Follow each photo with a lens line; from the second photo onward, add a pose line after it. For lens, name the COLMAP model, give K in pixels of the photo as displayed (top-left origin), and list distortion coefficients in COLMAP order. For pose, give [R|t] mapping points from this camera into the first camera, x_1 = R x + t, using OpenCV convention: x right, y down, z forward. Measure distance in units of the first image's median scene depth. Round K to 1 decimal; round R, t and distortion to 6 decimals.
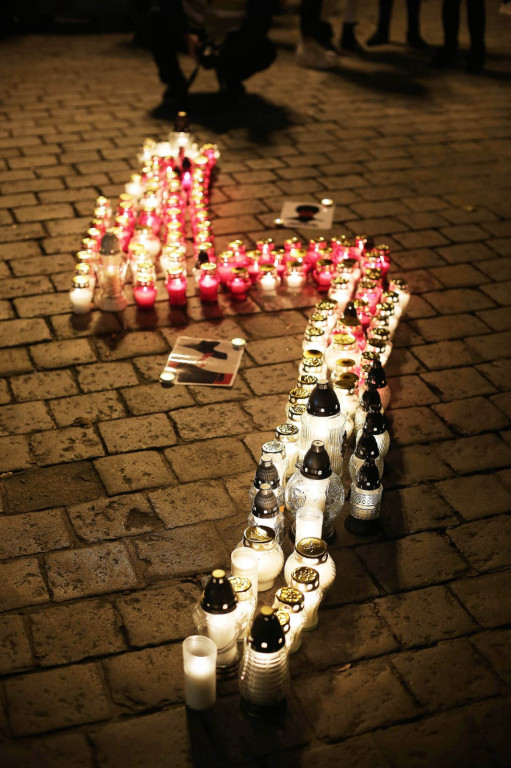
lens RADIAL K [[1141.8, 0, 253.7], [0, 1141.8, 386.2], [0, 0, 1]] dist [-0.122707, 0.000000]
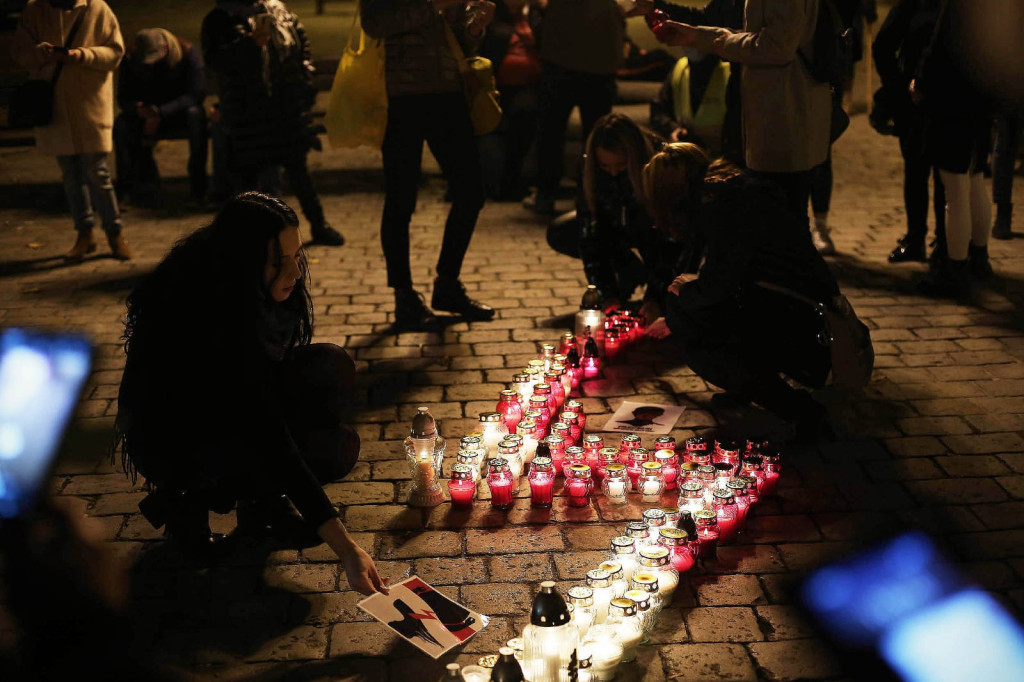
lens RADIAL K [[1522.4, 0, 511.2], [0, 1522.4, 340.1], [0, 0, 1]] dist [-0.122707, 0.000000]
pose [[0.961307, 0.041924, -0.272270, 0.228870], [-0.100961, 0.973200, -0.206612, 0.037589], [0.256312, 0.226106, 0.939777, -0.047894]]
